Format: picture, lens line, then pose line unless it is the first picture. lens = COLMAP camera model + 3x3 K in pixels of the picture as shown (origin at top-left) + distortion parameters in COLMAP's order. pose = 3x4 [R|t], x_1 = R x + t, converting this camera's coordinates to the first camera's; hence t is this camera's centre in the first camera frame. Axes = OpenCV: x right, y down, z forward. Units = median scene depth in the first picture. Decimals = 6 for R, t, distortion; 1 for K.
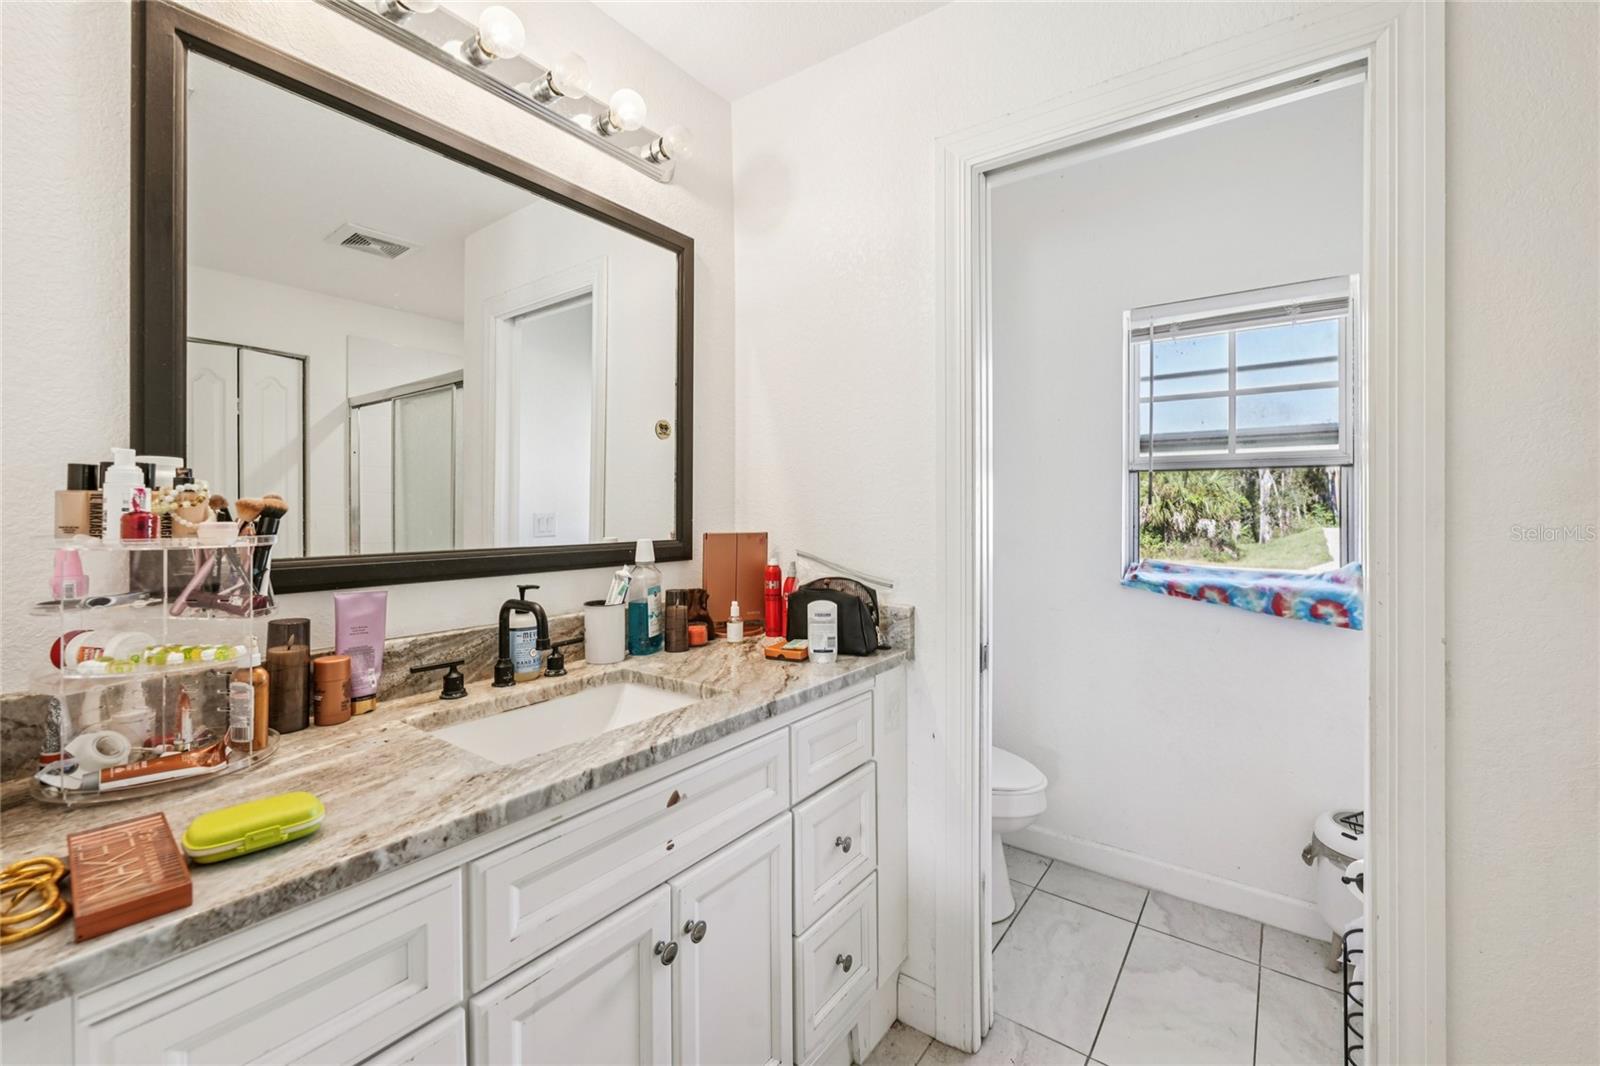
lens RADIAL K [[655.0, 0, 800.4], [0, 655.0, 519.4], [0, 0, 1]] dist [-0.000013, -0.000968]
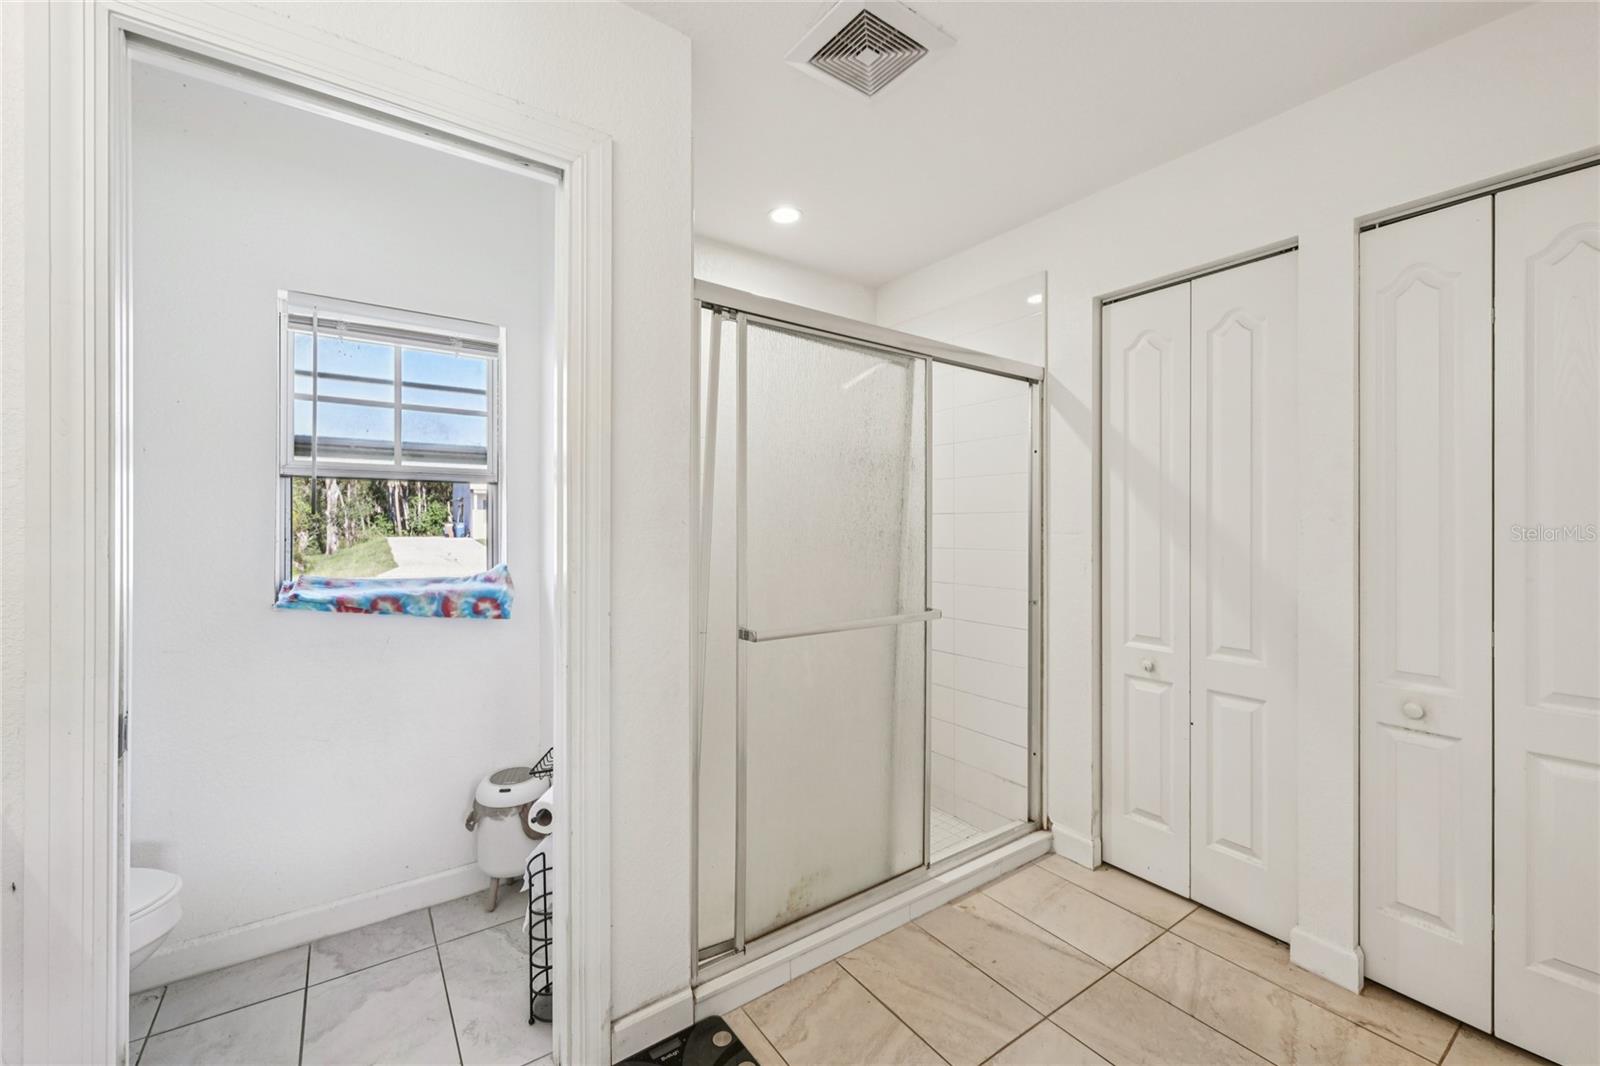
lens RADIAL K [[655.0, 0, 801.9], [0, 655.0, 527.7], [0, 0, 1]] dist [-0.000013, -0.000968]
pose [[0.306780, -0.008262, 0.951745, -0.135054], [0.011658, 0.999920, 0.004922, -0.001021], [-0.951709, 0.009586, 0.306852, 0.097524]]
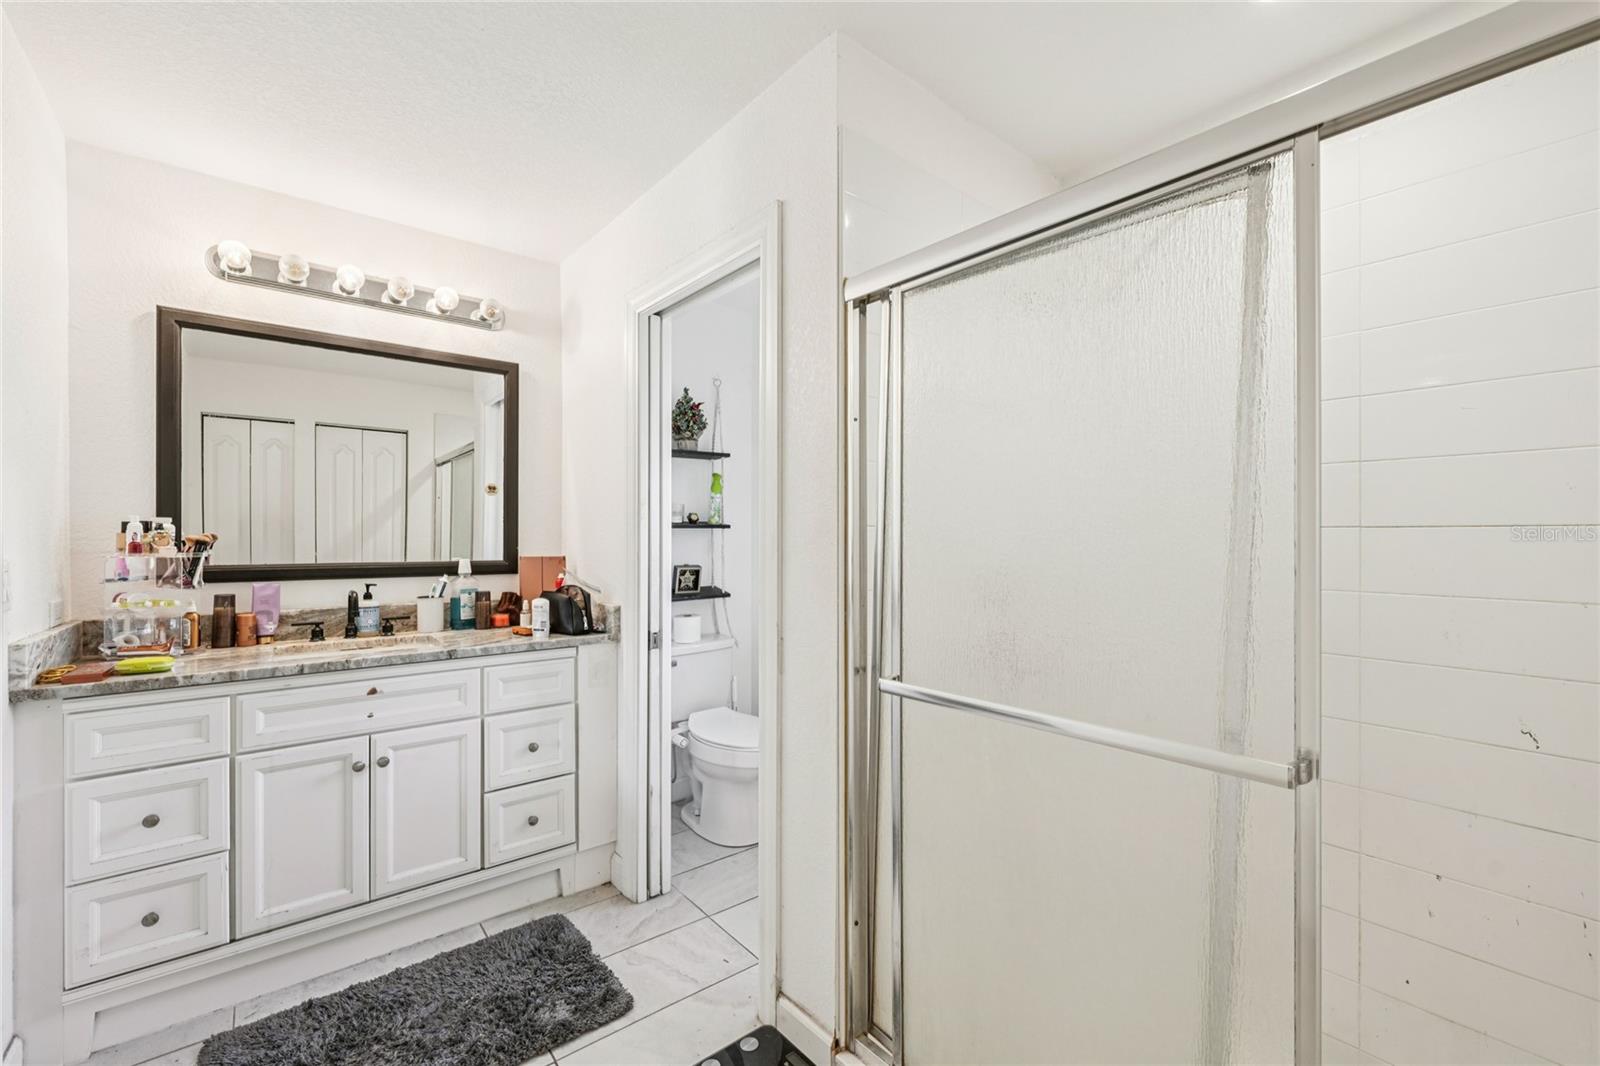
lens RADIAL K [[655.0, 0, 800.4], [0, 655.0, 547.4], [0, 0, 1]] dist [-0.000013, -0.000968]
pose [[0.968393, 0.005719, -0.249365, 0.849612], [-0.005950, 0.999982, -0.000172, -0.003463], [0.249359, 0.001650, 0.968410, -0.313207]]
